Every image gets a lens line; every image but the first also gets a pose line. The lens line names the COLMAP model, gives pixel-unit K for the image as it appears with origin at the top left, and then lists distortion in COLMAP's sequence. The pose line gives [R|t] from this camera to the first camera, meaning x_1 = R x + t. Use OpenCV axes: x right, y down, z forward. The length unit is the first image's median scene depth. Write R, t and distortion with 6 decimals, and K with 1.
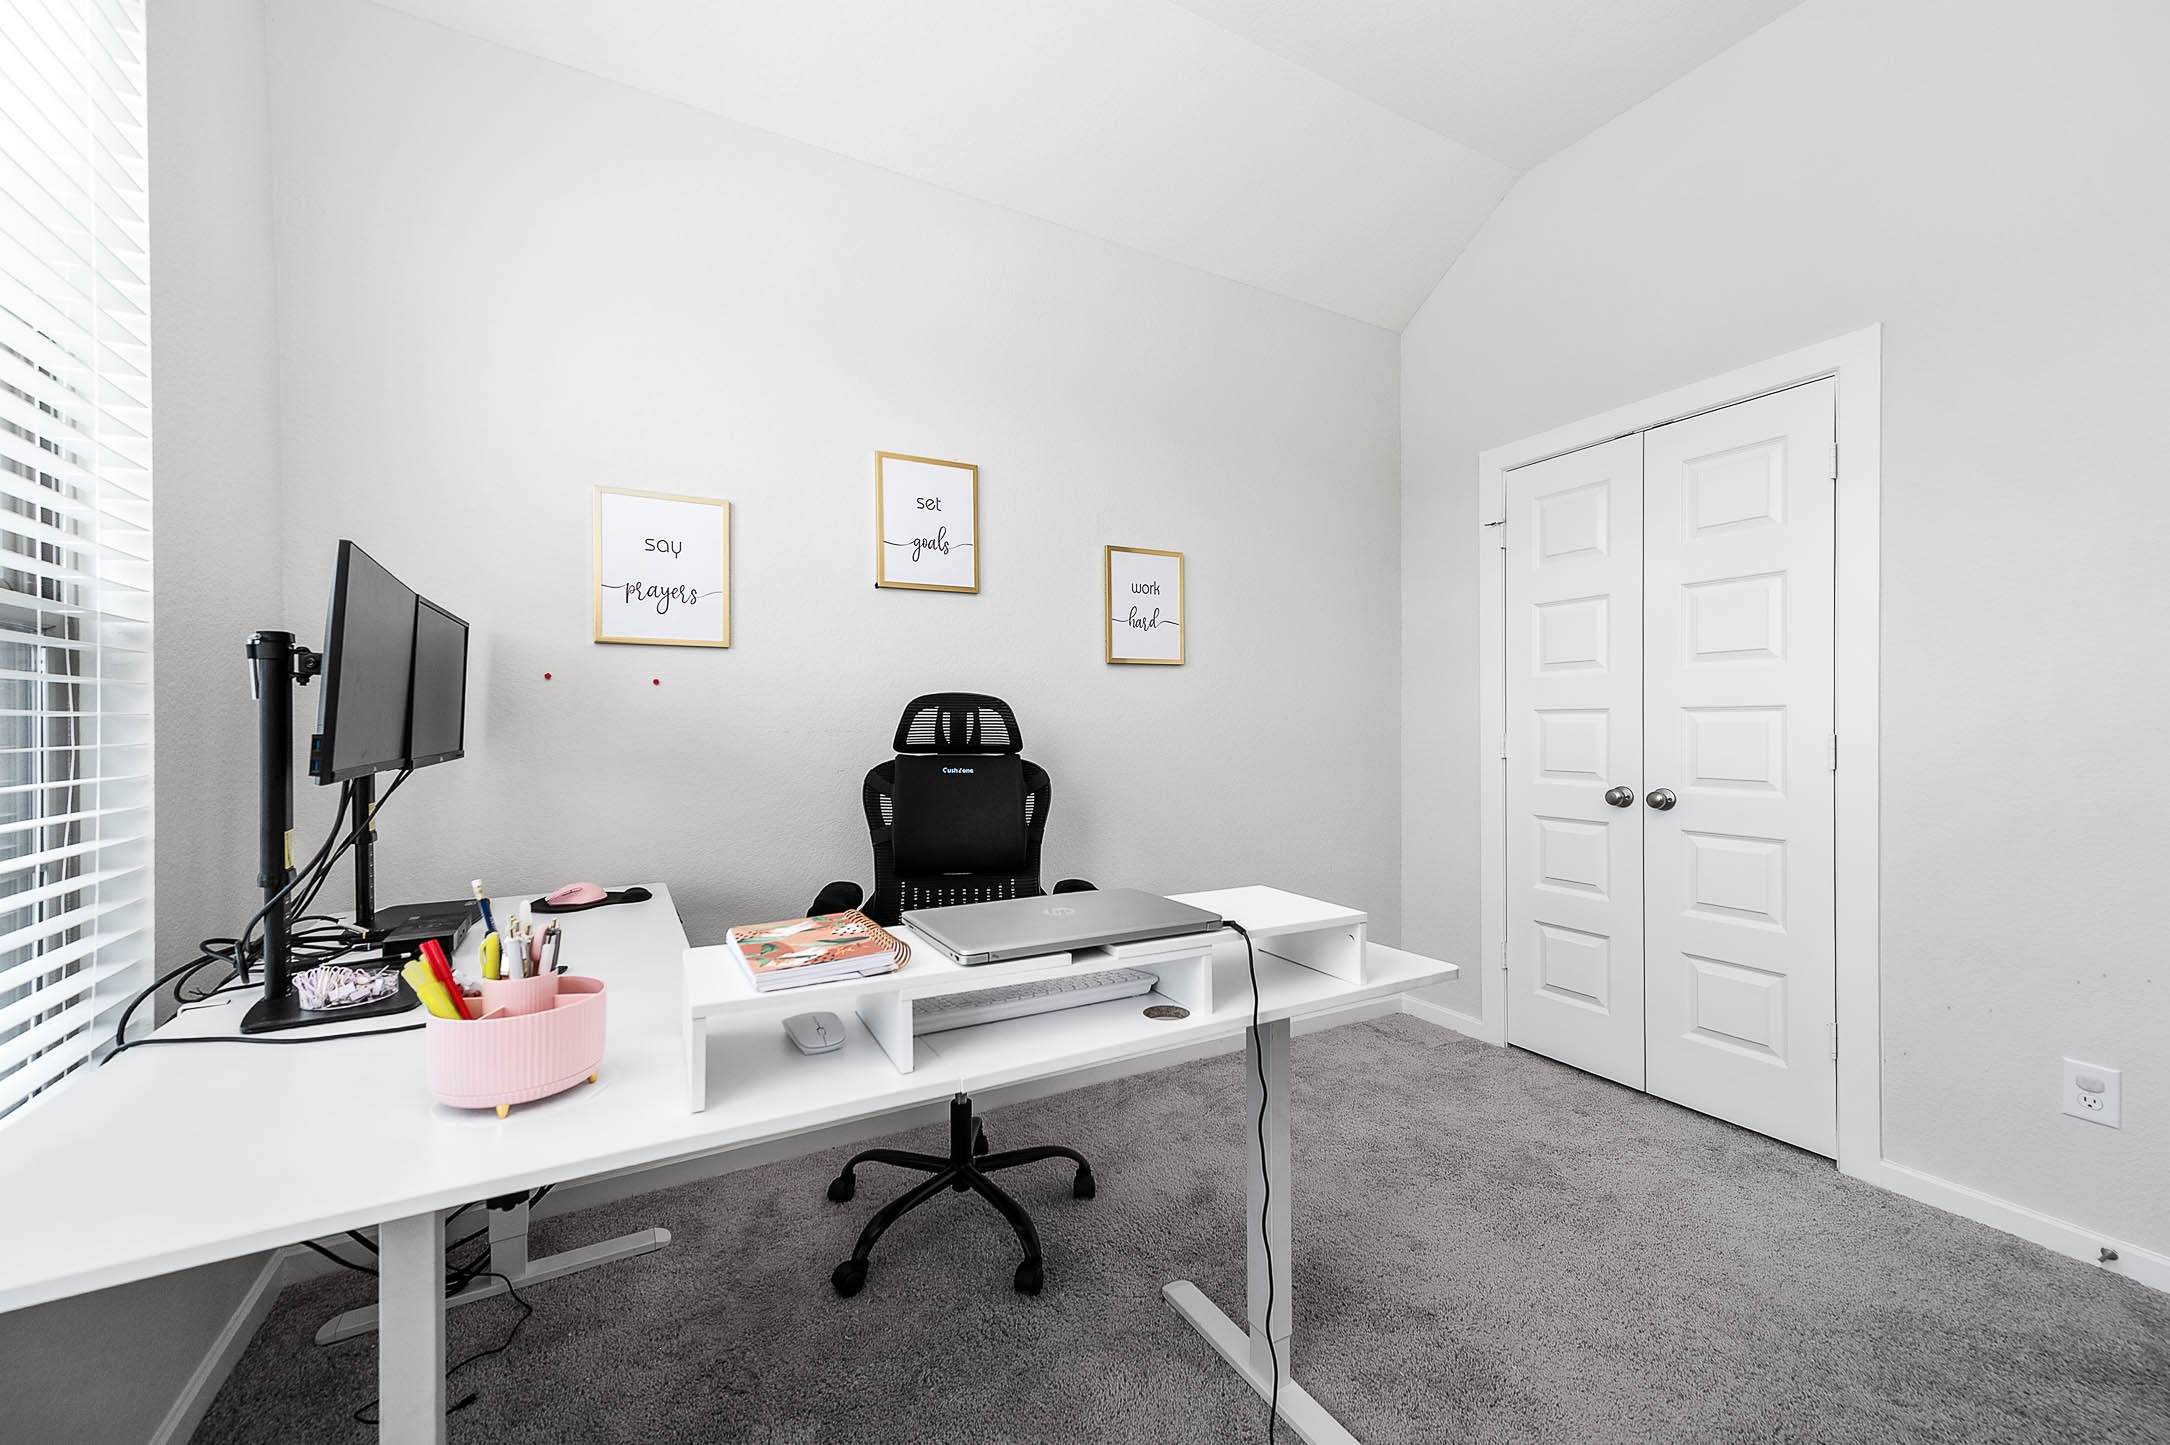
lens RADIAL K [[852.0, 0, 1085.2], [0, 852.0, 724.7], [0, 0, 1]] dist [0.034296, 0.000142]
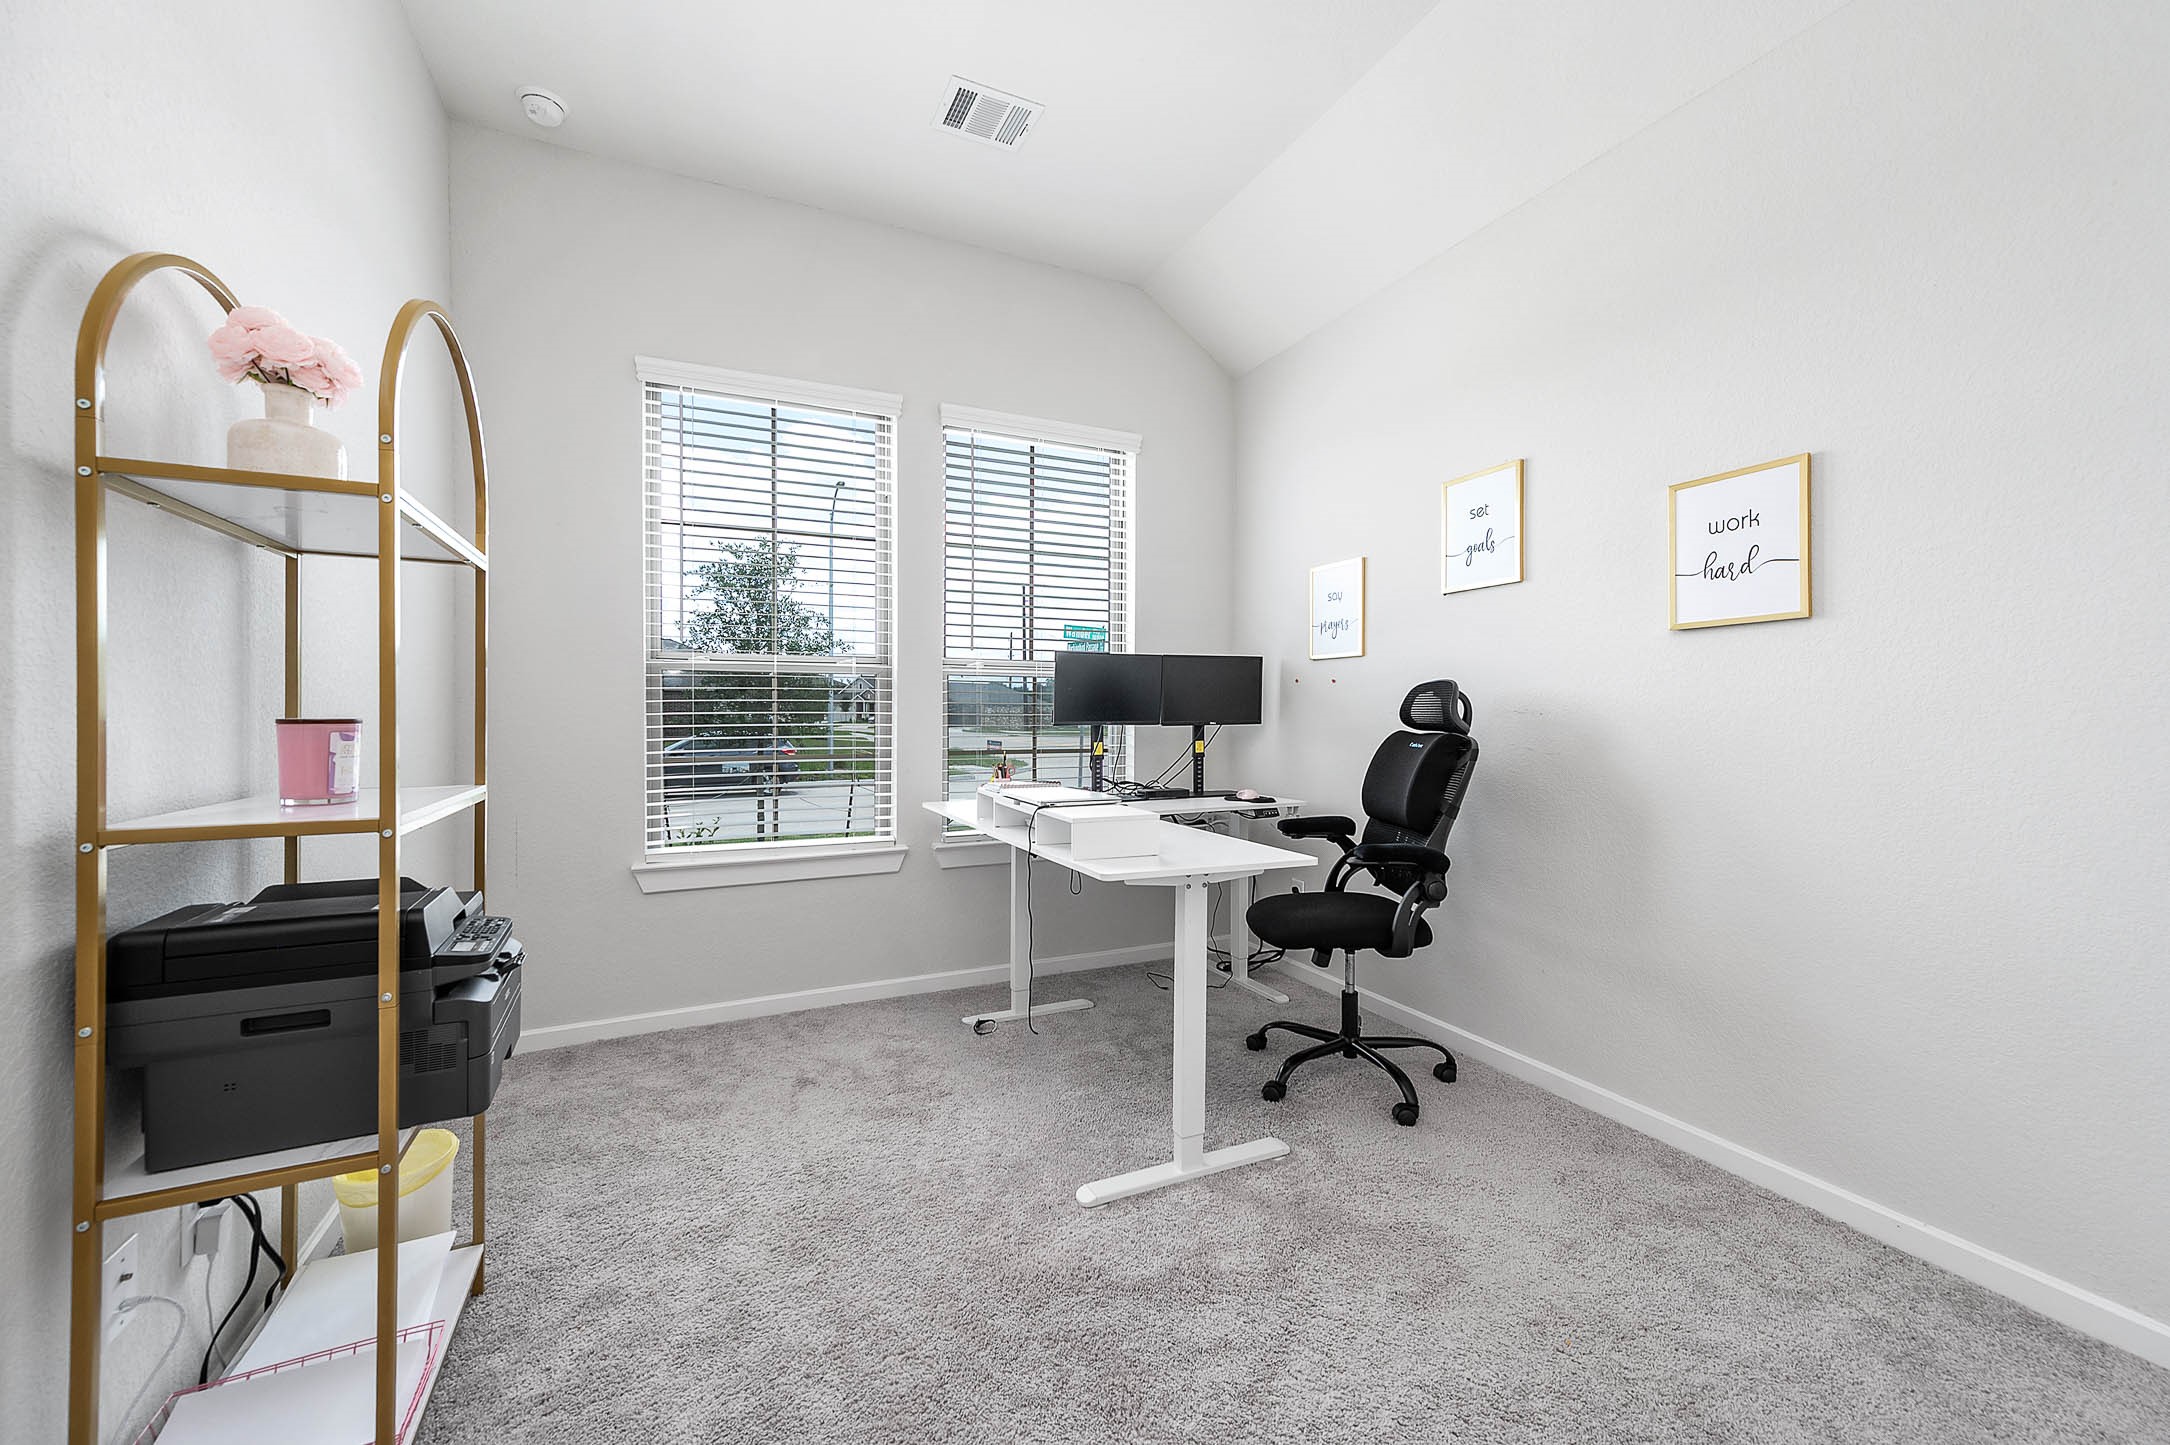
lens RADIAL K [[852.0, 0, 1083.9], [0, 852.0, 711.6], [0, 0, 1]] dist [0.034296, 0.000142]
pose [[-0.075638, 0.008345, -0.997100, 1.000410], [0.005464, 0.999953, 0.007955, -0.003910], [0.997120, -0.004846, -0.075680, 0.555886]]
